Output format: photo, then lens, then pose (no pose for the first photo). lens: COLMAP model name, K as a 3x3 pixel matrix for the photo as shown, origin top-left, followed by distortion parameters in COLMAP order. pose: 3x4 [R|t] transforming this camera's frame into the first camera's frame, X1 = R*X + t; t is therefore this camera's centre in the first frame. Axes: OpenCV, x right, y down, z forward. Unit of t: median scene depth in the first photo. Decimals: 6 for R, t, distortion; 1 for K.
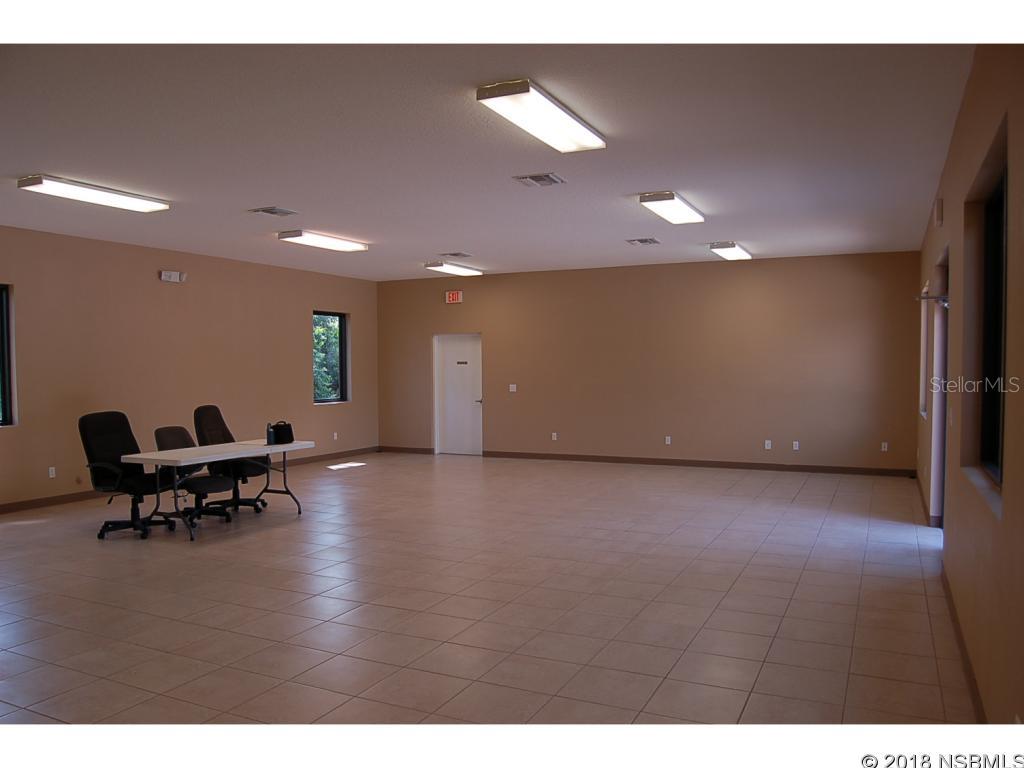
lens RADIAL K [[792.1, 0, 508.6], [0, 792.1, 401.9], [0, 0, 1]] dist [-0.083593, 0.008738]
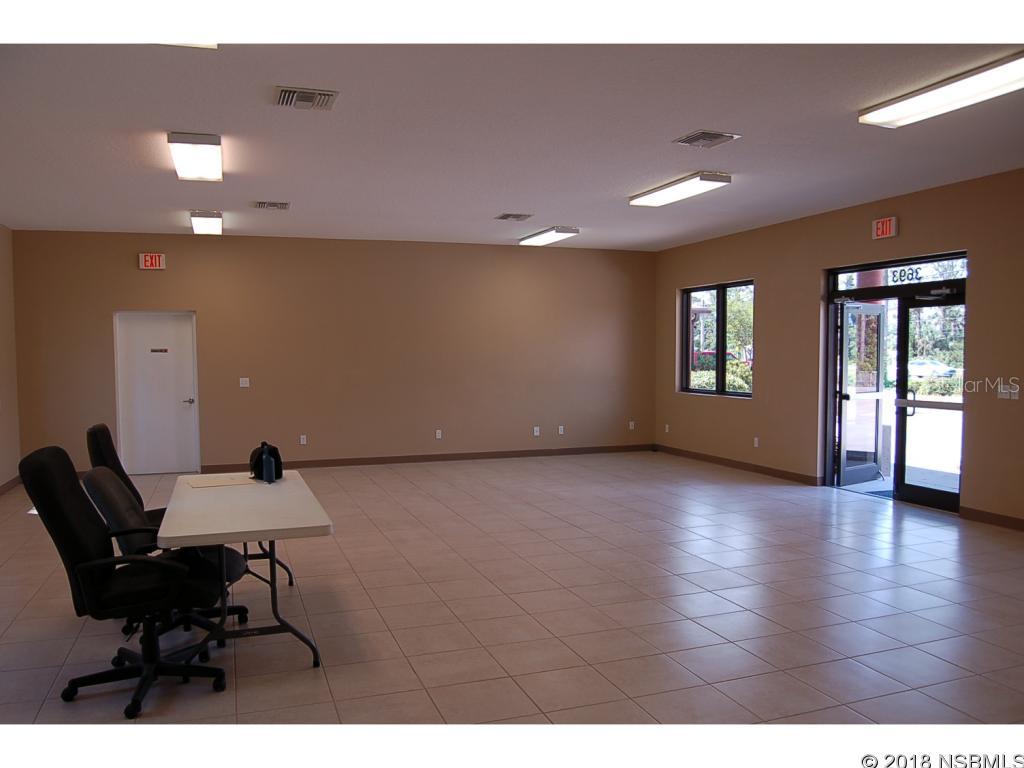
lens RADIAL K [[792.1, 0, 508.6], [0, 792.1, 401.9], [0, 0, 1]] dist [-0.083593, 0.008738]
pose [[0.701088, -0.037572, 0.712084, -0.373303], [0.036179, 0.999199, 0.017101, -0.001945], [-0.712156, 0.013773, 0.701886, 0.269305]]
